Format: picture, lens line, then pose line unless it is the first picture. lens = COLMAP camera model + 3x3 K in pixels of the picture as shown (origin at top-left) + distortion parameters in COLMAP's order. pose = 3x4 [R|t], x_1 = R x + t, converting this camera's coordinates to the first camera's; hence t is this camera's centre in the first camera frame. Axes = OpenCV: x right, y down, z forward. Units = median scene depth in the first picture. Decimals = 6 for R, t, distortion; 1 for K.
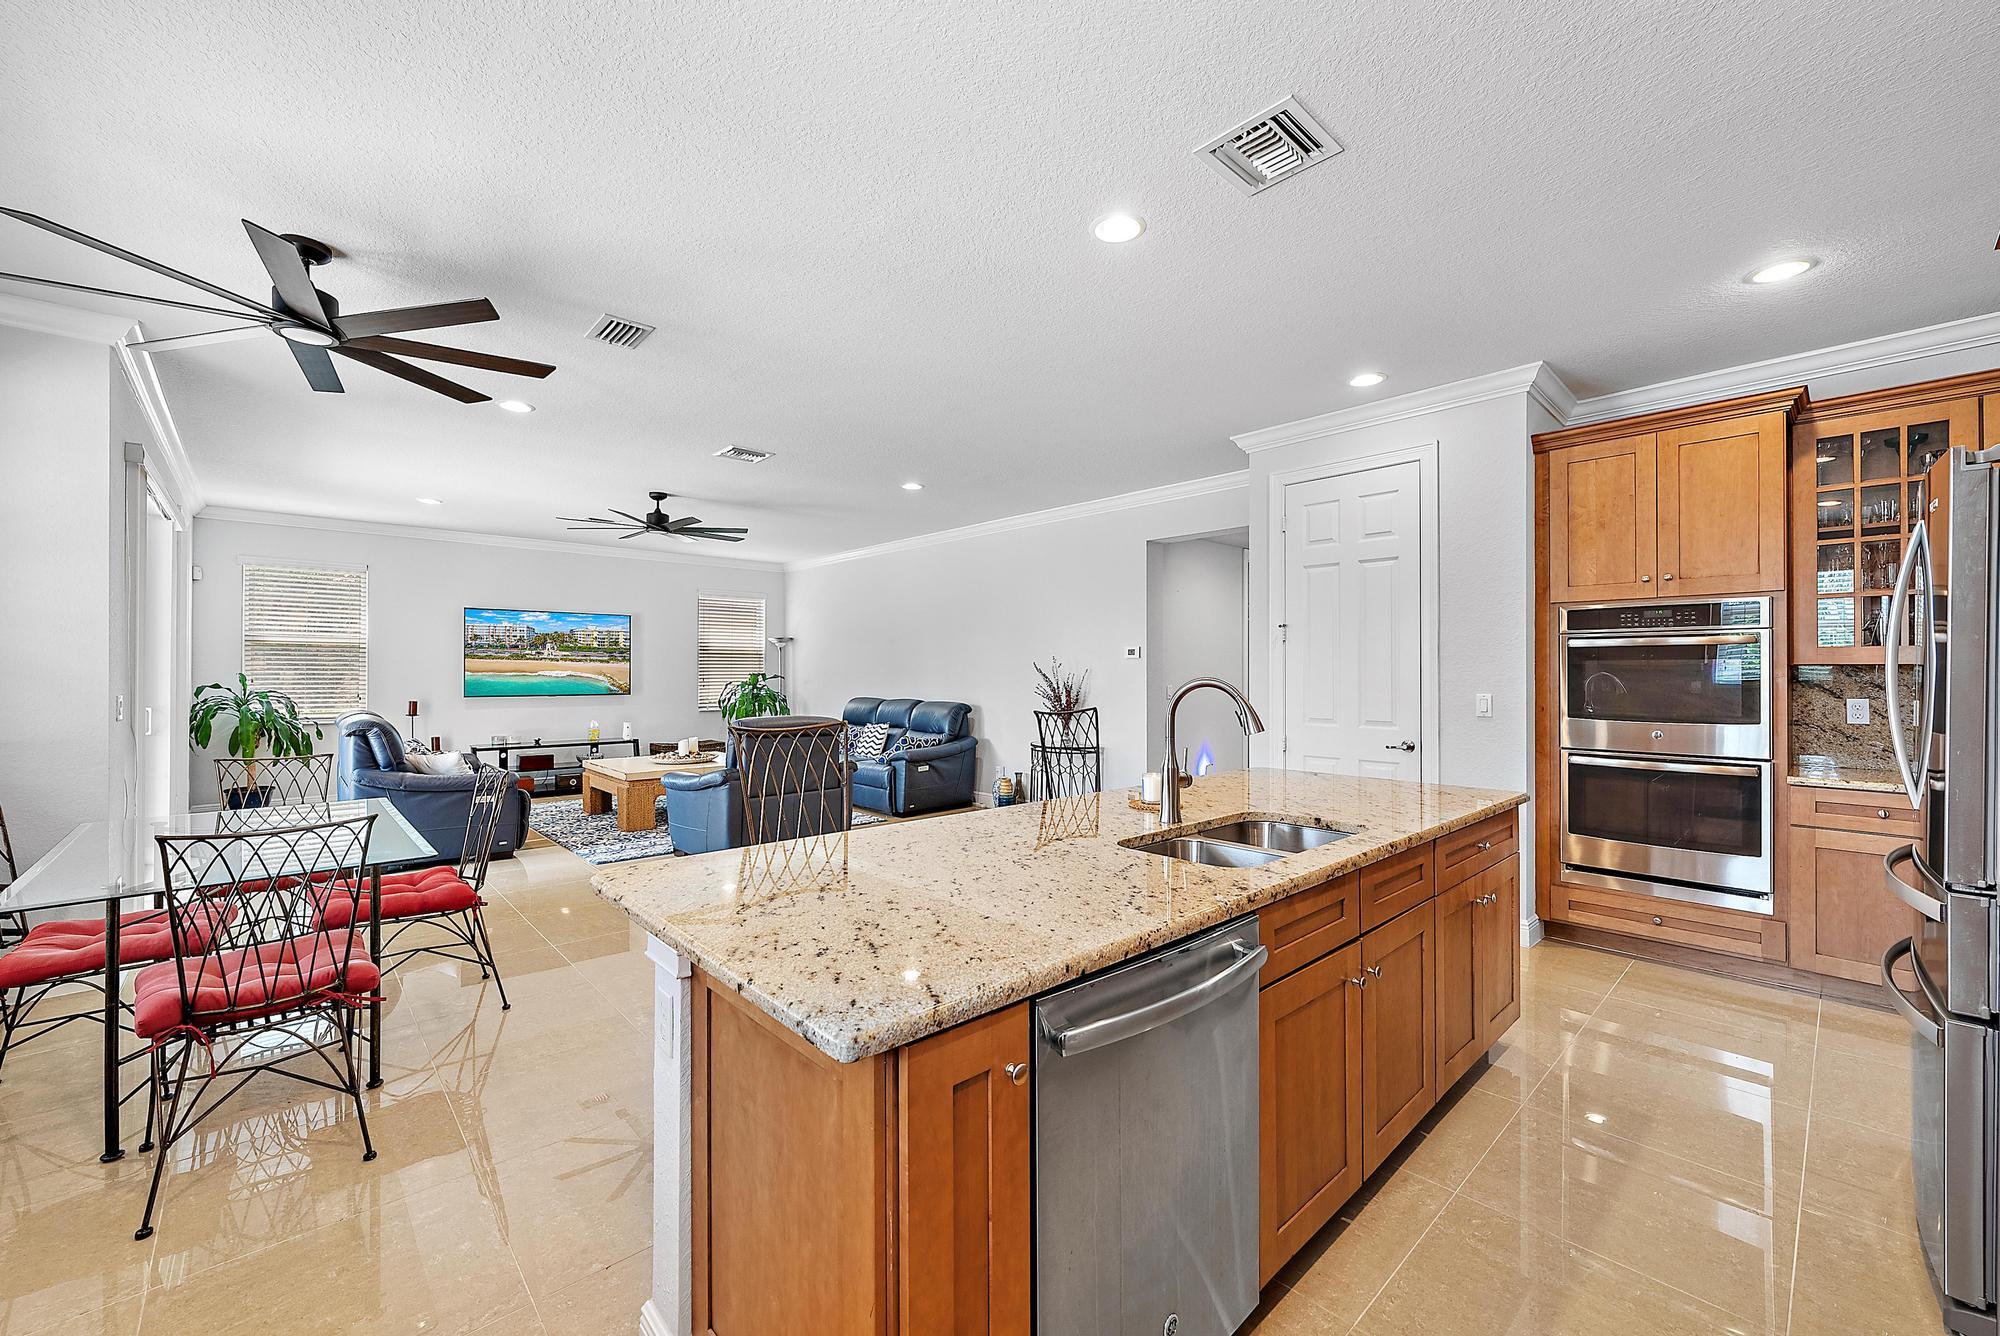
lens RADIAL K [[782.6, 0, 1037.3], [0, 782.6, 663.2], [0, 0, 1]] dist [0.000303, 0.000263]
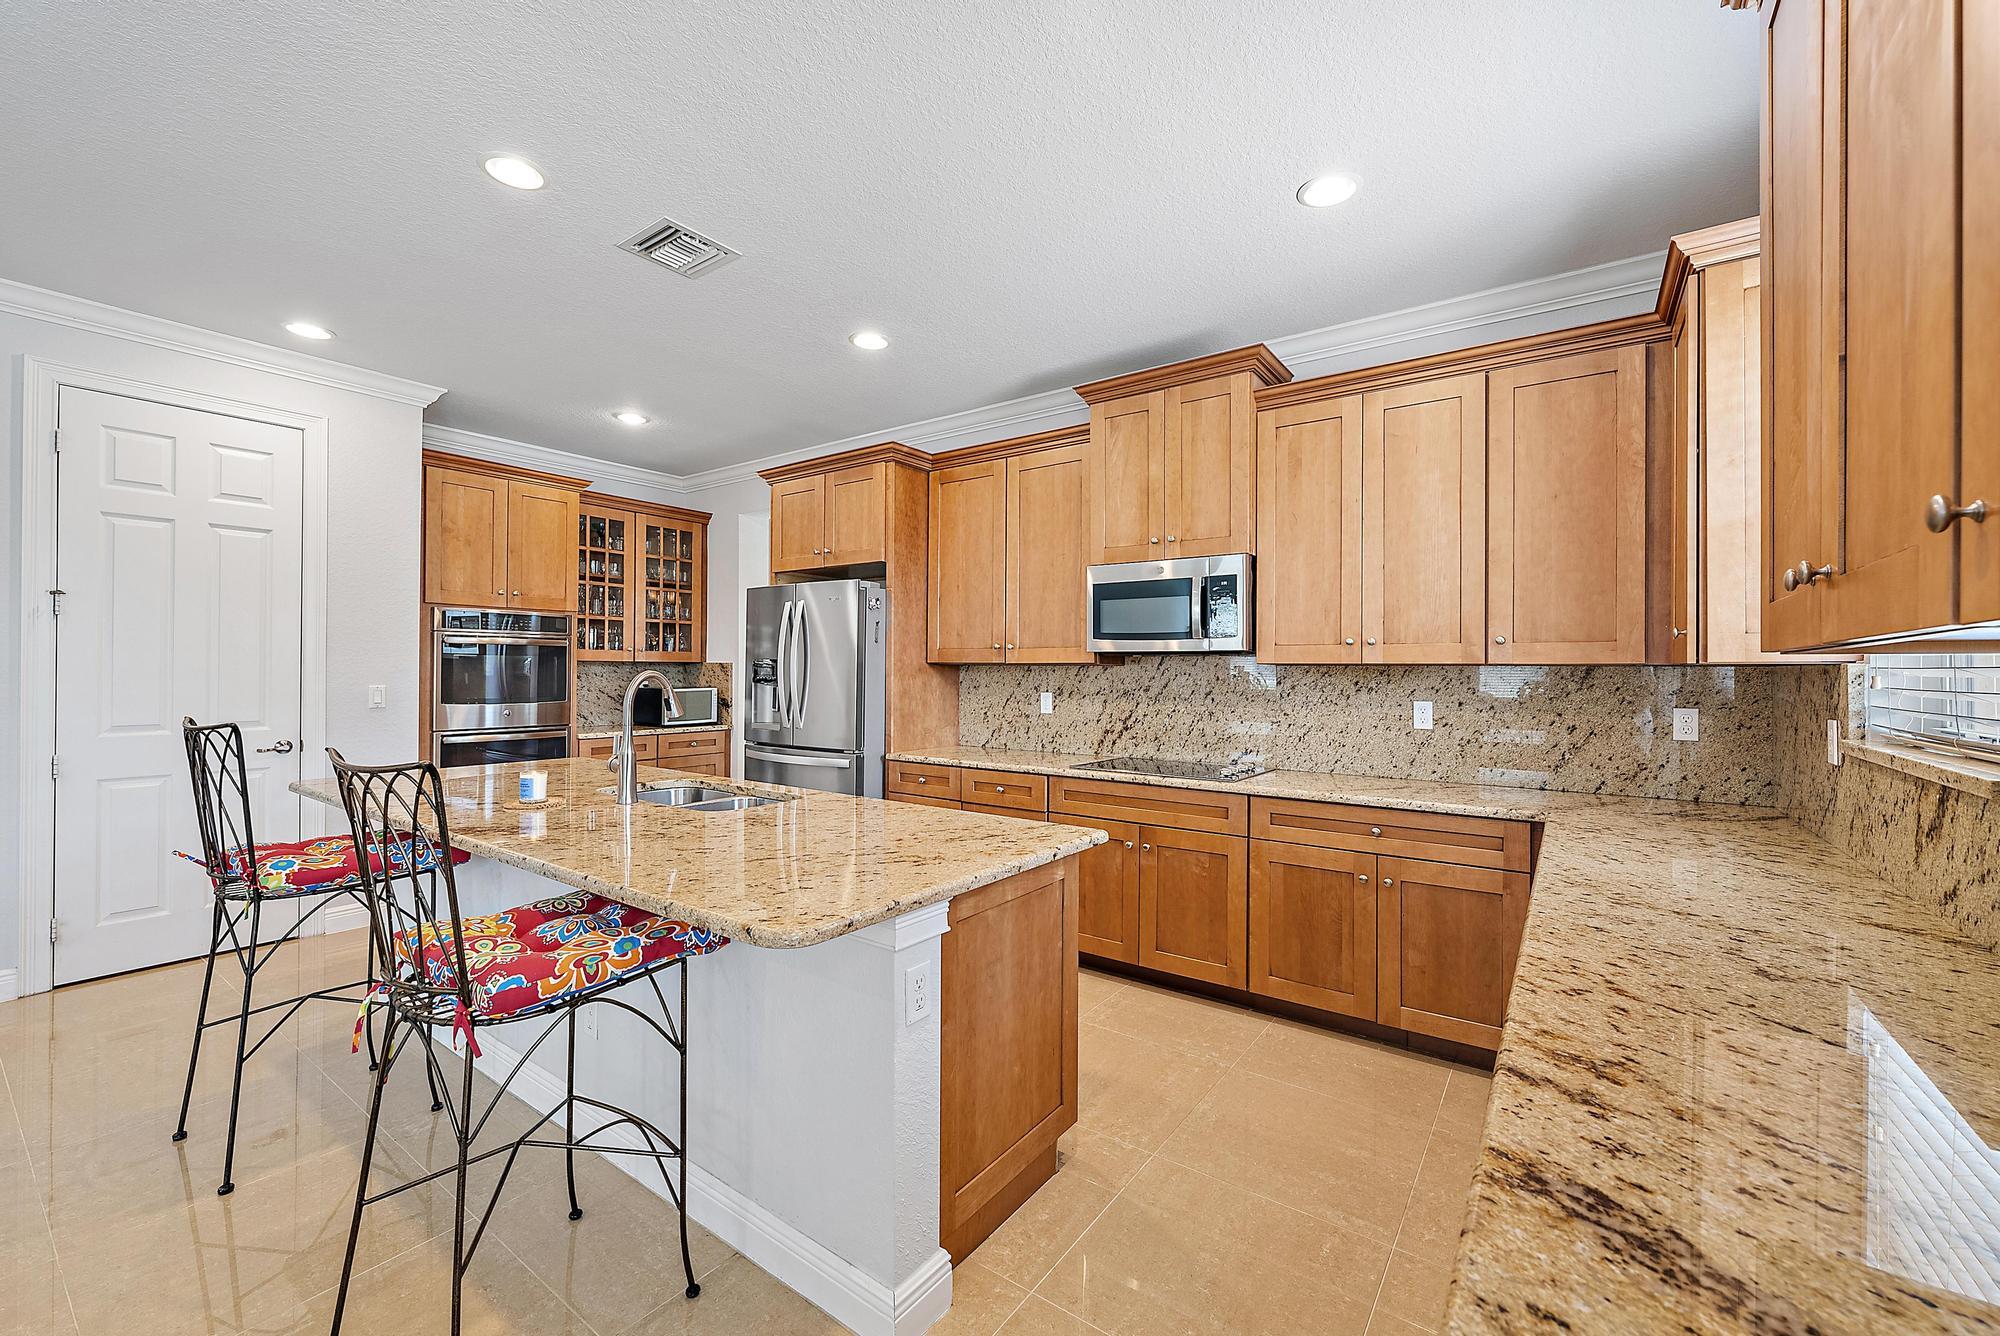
lens RADIAL K [[782.6, 0, 995.8], [0, 782.6, 661.5], [0, 0, 1]] dist [0.000303, 0.000263]
pose [[-0.192099, -0.000758, 0.981375, -0.615995], [-0.018435, 0.999826, -0.002836, -0.005719], [-0.981202, -0.018637, -0.192080, 0.438458]]
